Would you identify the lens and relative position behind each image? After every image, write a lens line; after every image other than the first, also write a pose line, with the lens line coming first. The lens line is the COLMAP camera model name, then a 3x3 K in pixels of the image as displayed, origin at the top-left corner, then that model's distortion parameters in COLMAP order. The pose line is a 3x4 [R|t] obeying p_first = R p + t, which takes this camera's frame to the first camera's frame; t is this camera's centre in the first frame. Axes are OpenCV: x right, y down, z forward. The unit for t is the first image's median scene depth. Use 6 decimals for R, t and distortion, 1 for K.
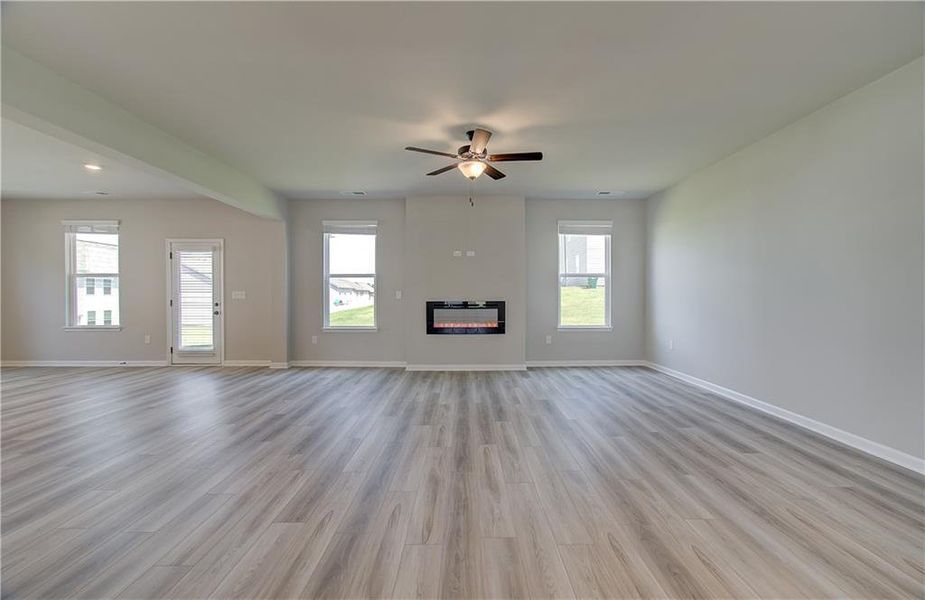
lens RADIAL K [[412.9, 0, 461.5], [0, 412.9, 304.3], [0, 0, 1]] dist [-0.008395, 0.002473]
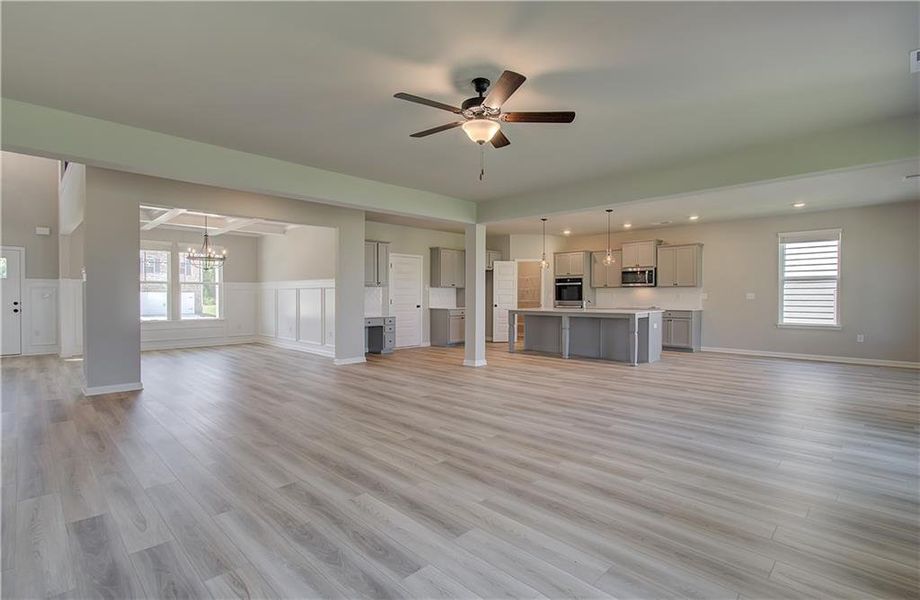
lens RADIAL K [[440.9, 0, 473.7], [0, 440.9, 296.4], [0, 0, 1]] dist [-0.000616, 0.000865]
pose [[-0.693856, -0.002166, -0.720110, 0.365448], [-0.016979, 0.999767, 0.013353, -0.016721], [0.719913, 0.021492, -0.693731, 0.917094]]
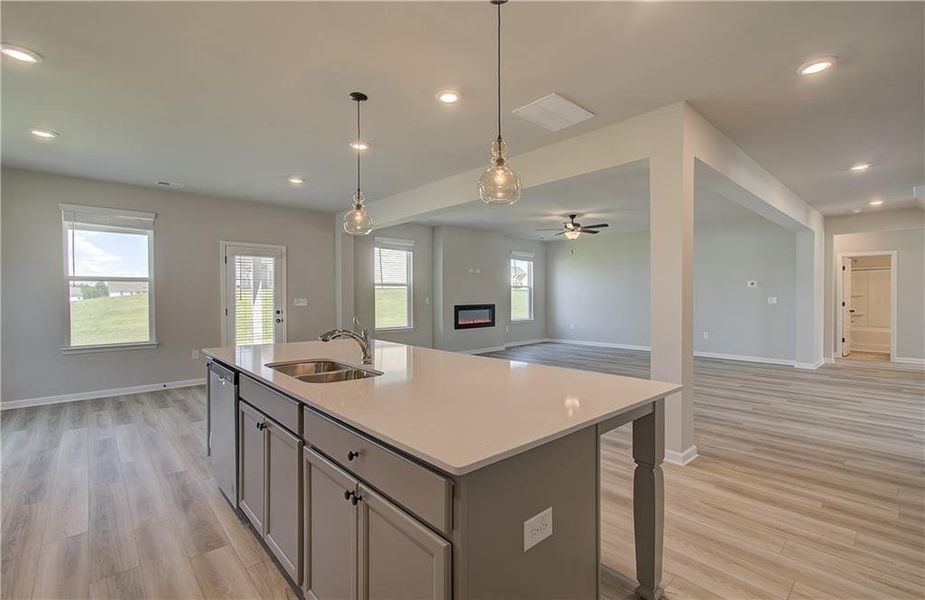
lens RADIAL K [[412.9, 0, 476.0], [0, 412.9, 297.8], [0, 0, 1]] dist [-0.008395, 0.002473]
pose [[0.725624, -0.001669, 0.688090, -0.953701], [0.023506, 0.999474, -0.022364, -0.000218], [-0.687690, 0.032402, 0.725281, -0.043805]]
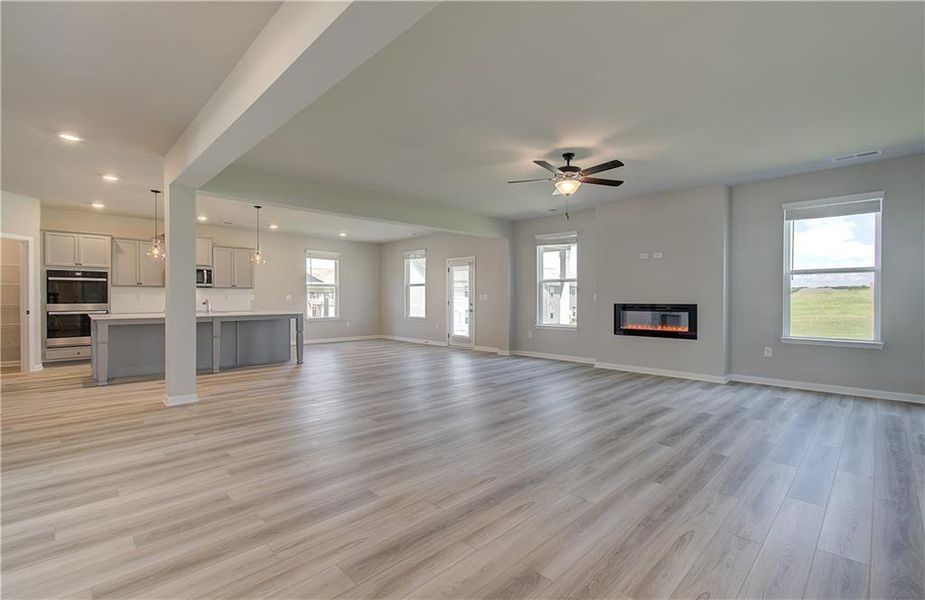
lens RADIAL K [[412.9, 0, 458.9], [0, 412.9, 305.8], [0, 0, 1]] dist [-0.008395, 0.002473]
pose [[0.705691, 0.013920, -0.708383, 0.366690], [-0.016474, 0.999859, 0.003237, 0.001042], [0.708328, 0.009386, 0.705821, -0.006048]]
